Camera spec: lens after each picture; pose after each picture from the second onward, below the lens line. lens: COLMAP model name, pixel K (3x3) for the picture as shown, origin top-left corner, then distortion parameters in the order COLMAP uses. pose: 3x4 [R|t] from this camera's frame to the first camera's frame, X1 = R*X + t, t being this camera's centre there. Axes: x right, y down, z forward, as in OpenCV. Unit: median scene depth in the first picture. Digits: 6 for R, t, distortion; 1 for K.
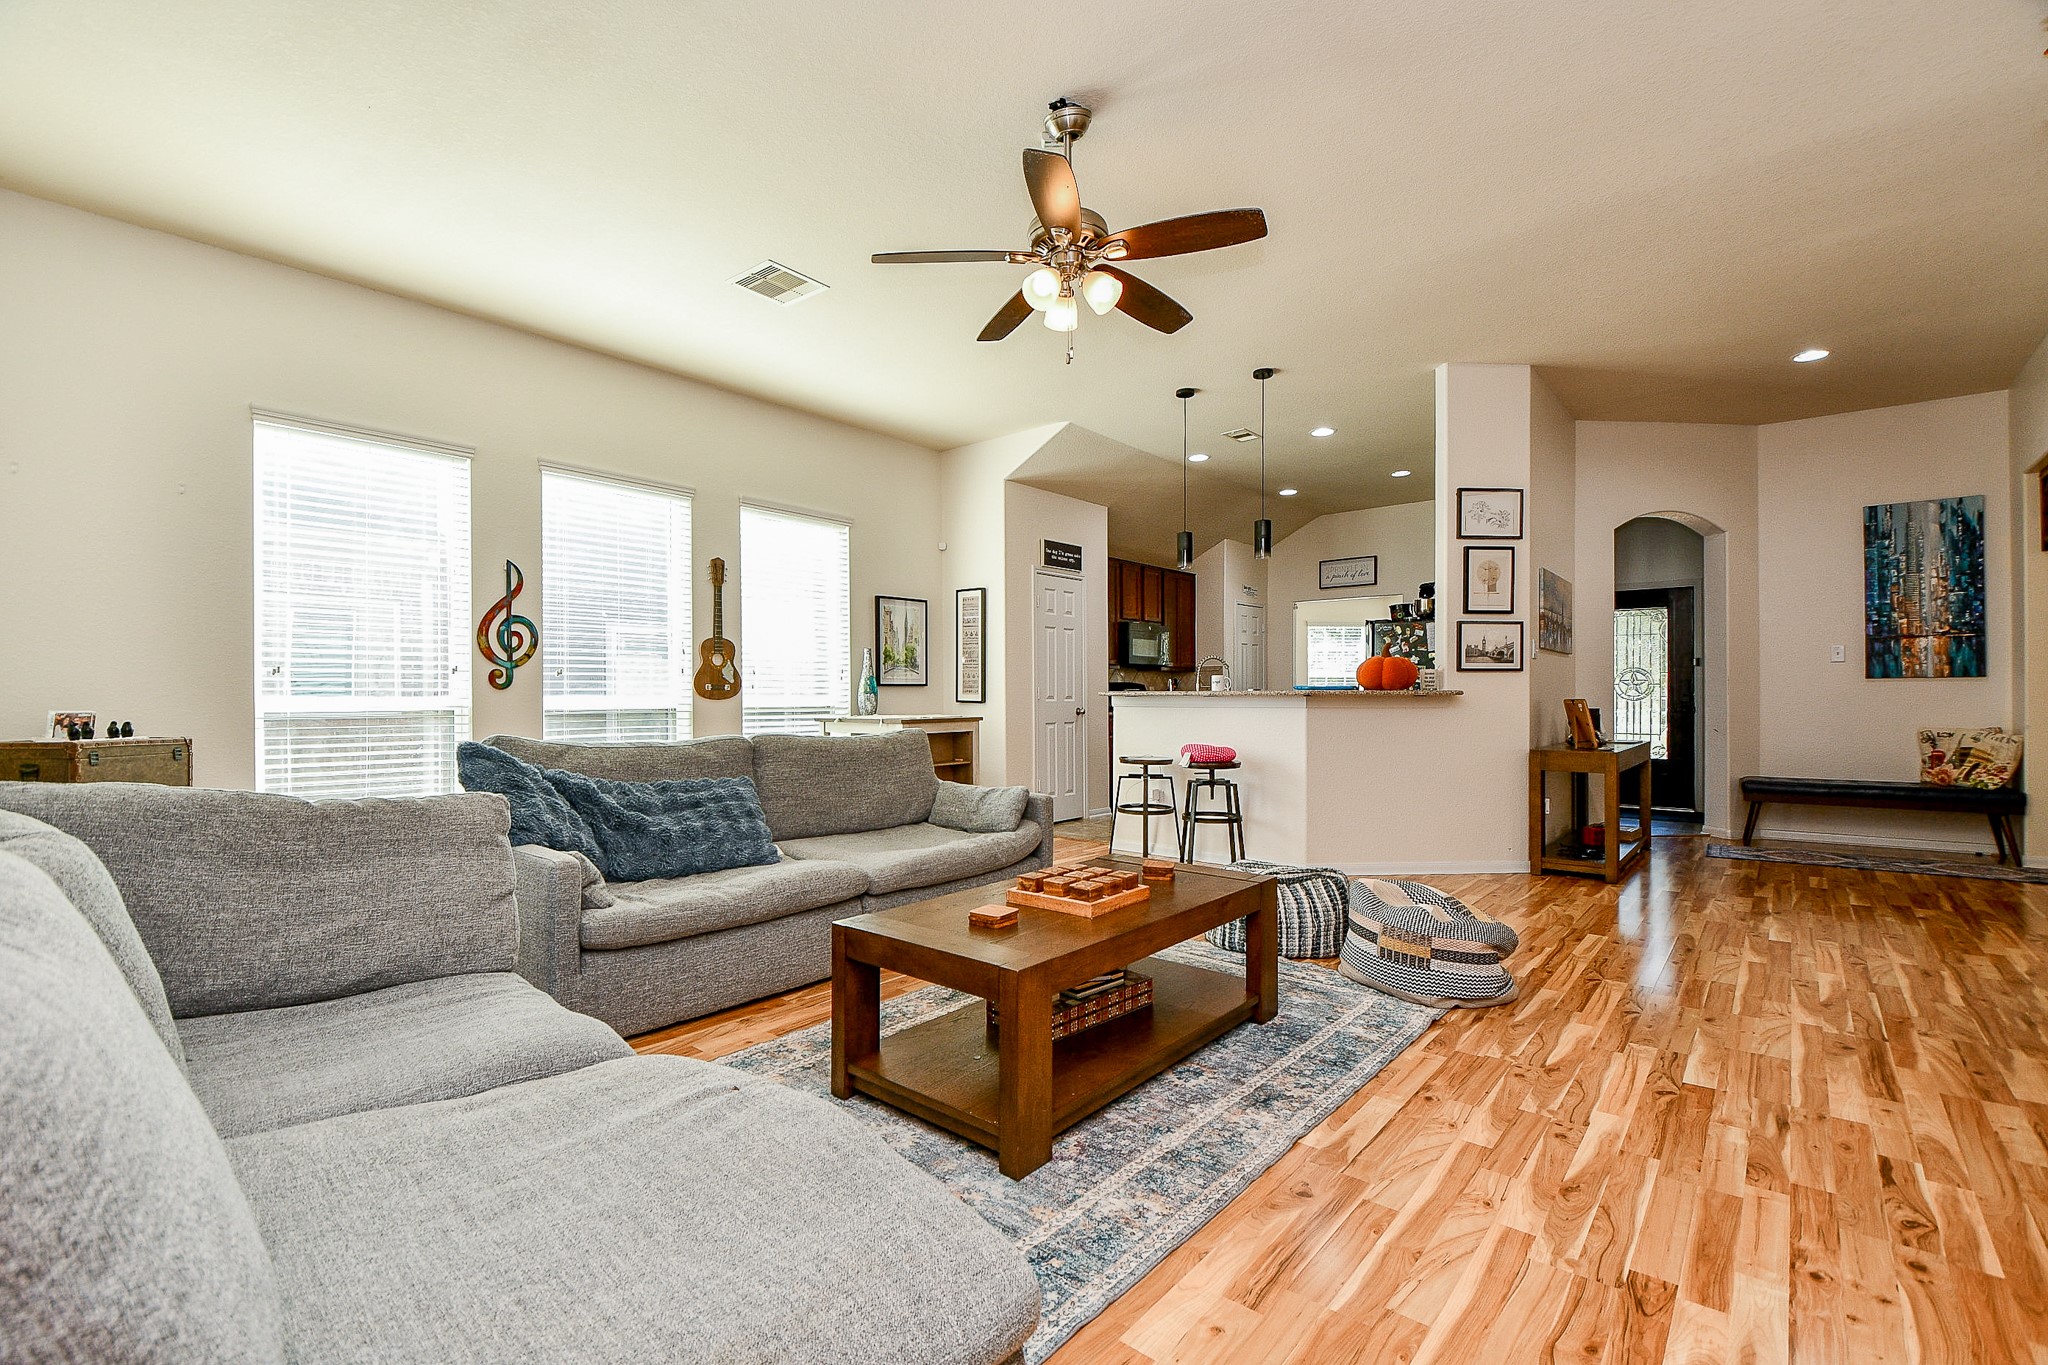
lens RADIAL K [[899.7, 0, 1038.0], [0, 899.7, 681.5], [0, 0, 1]] dist [-0.000343, -0.008696]
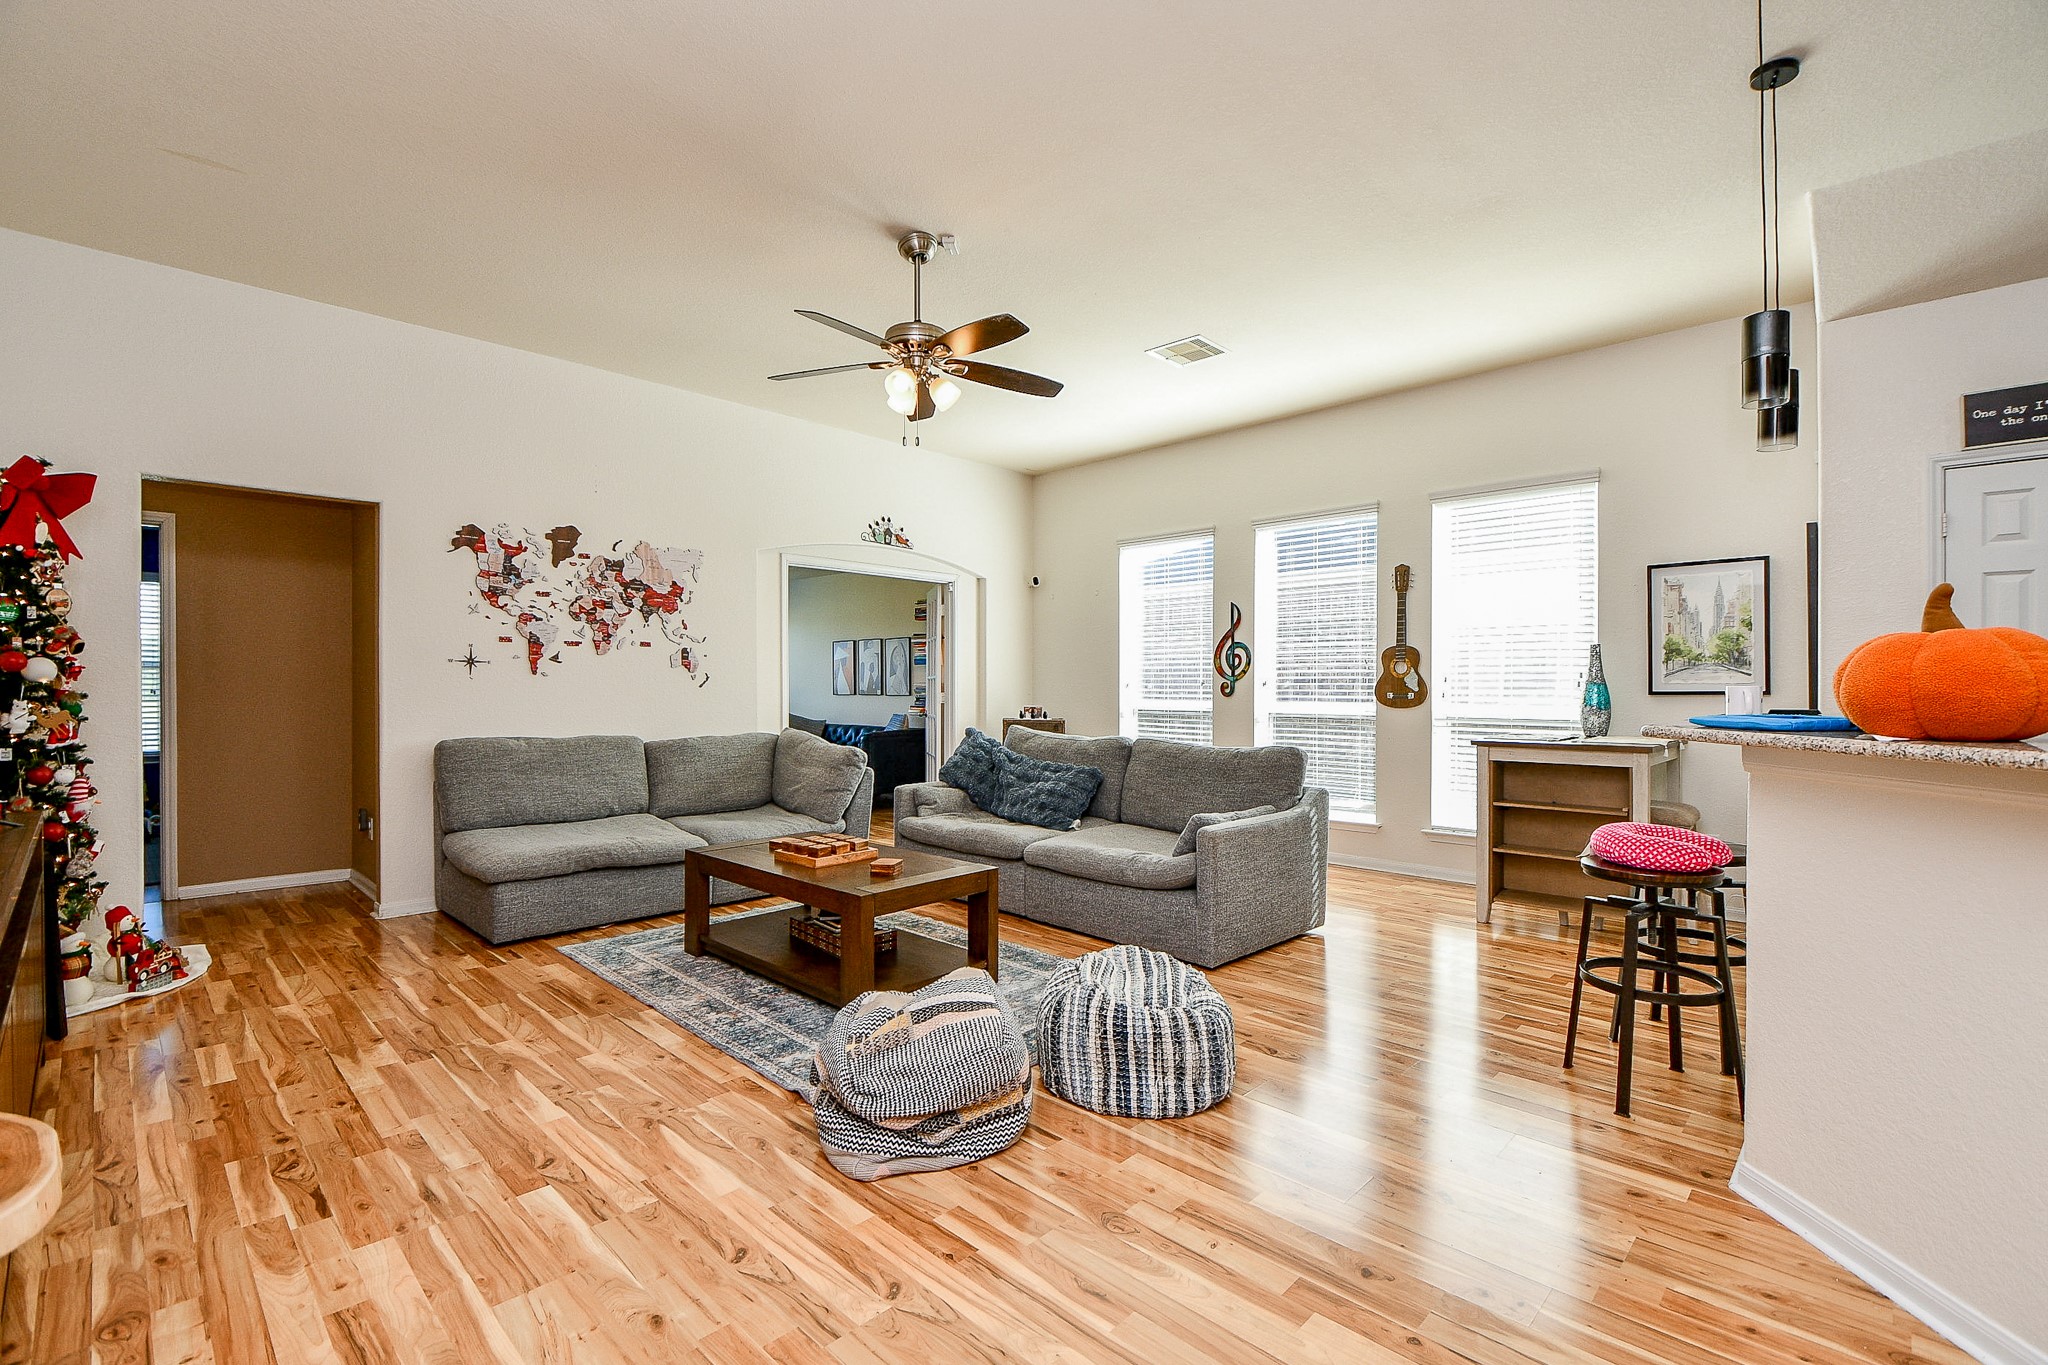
lens RADIAL K [[899.7, 0, 1017.7], [0, 899.7, 692.5], [0, 0, 1]] dist [-0.000343, -0.008696]
pose [[-0.074916, 0.008951, -0.997150, 1.541253], [0.017254, 0.999822, 0.007679, -0.027530], [0.997041, -0.016629, -0.075057, 1.518671]]
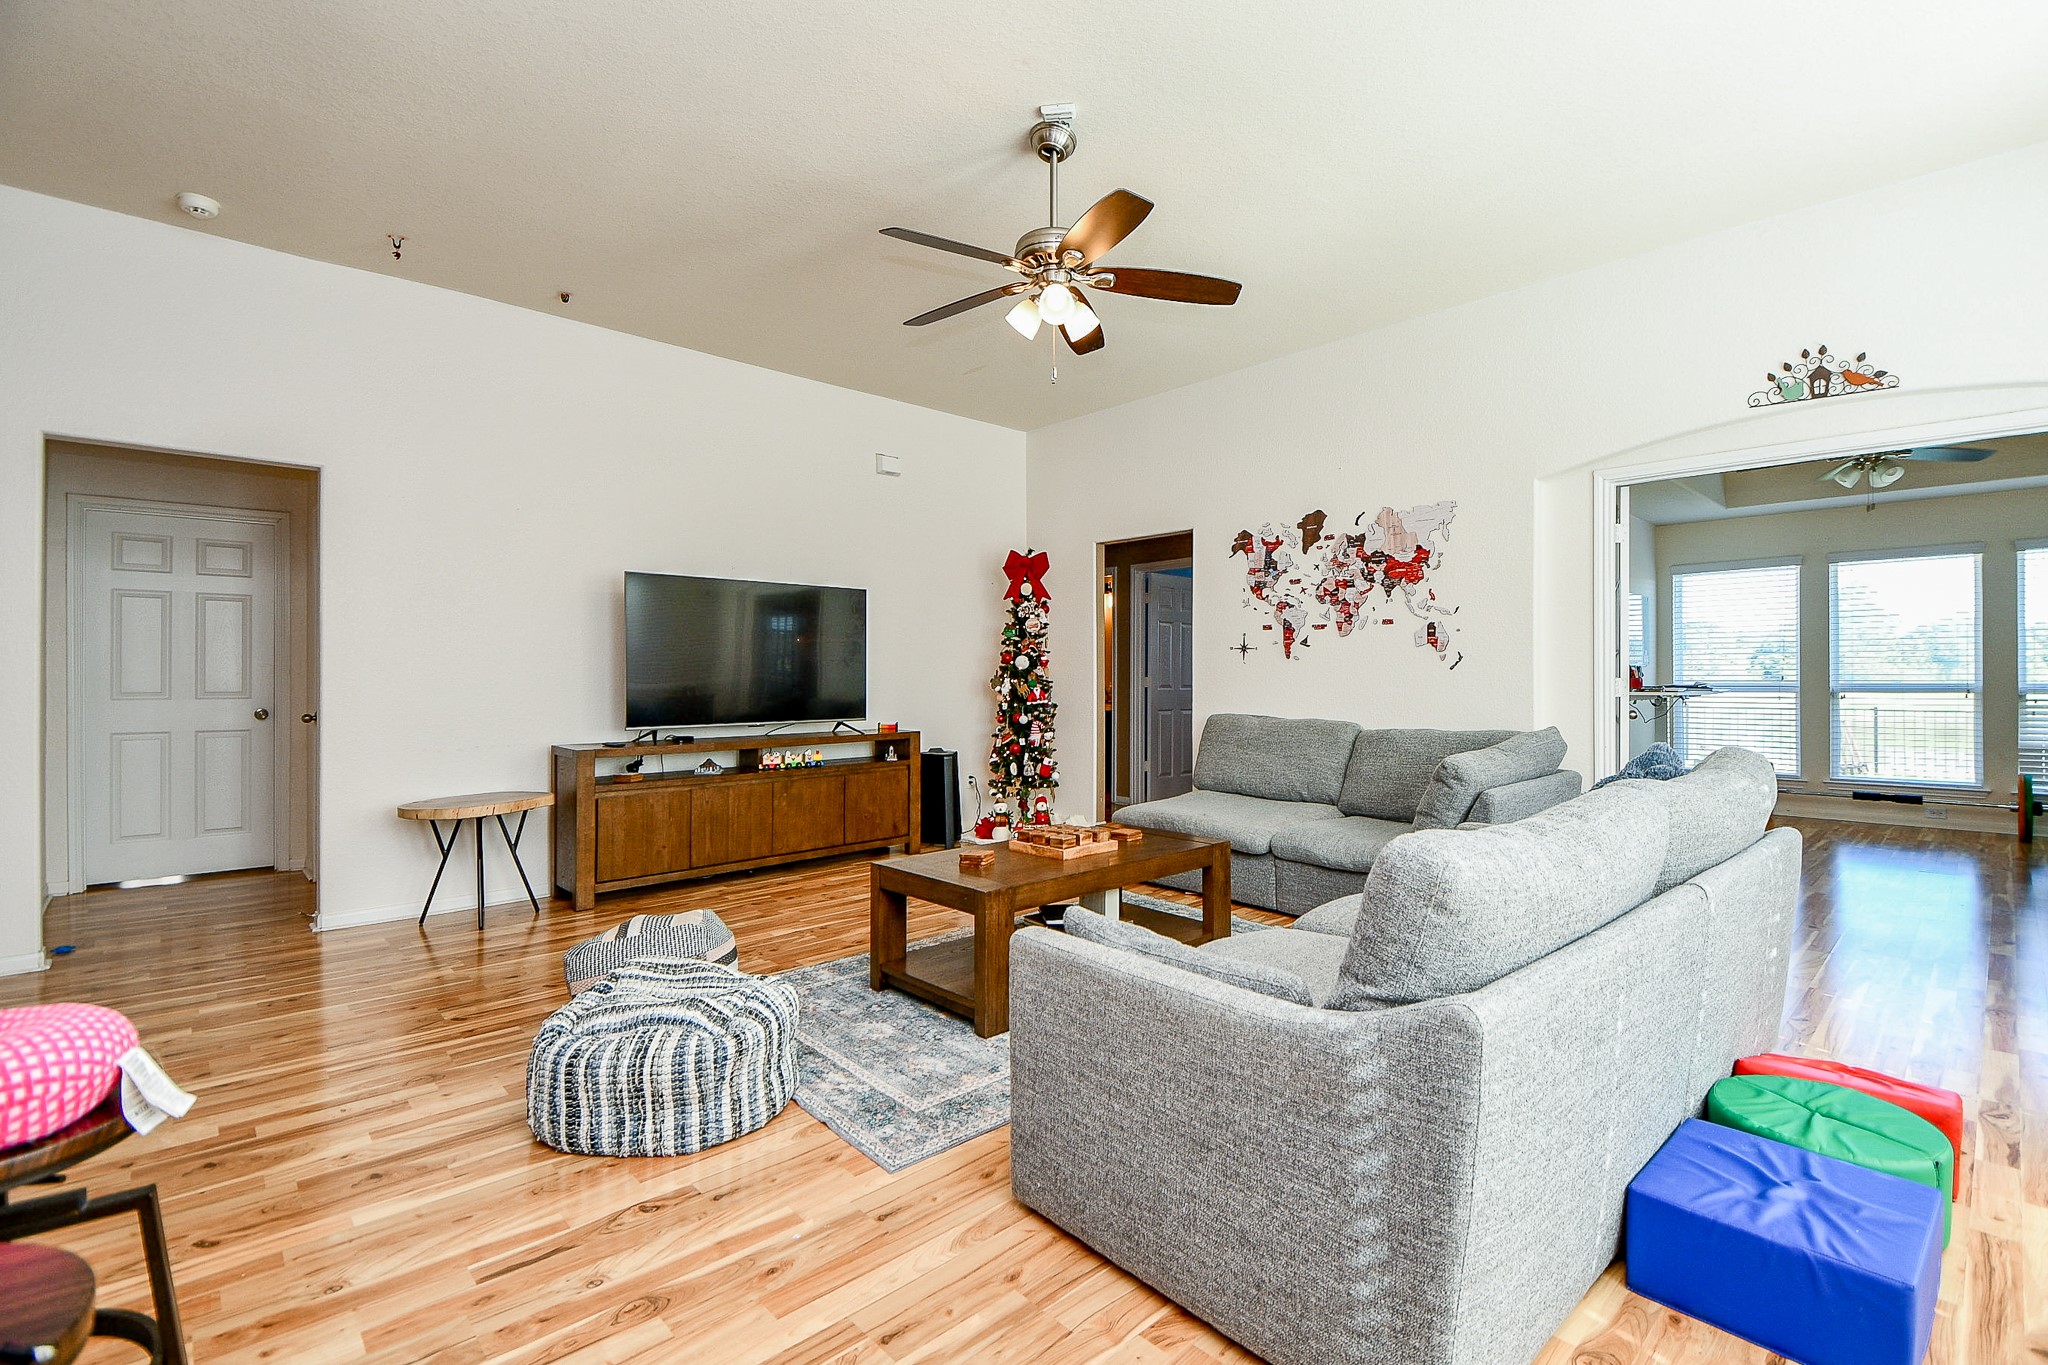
lens RADIAL K [[899.7, 0, 1058.4], [0, 899.7, 679.6], [0, 0, 1]] dist [-0.000343, -0.008696]
pose [[-0.995268, 0.004387, 0.097074, -0.083389], [0.002654, 0.999835, -0.017975, 0.017458], [-0.097136, -0.017632, -0.995115, 2.495380]]
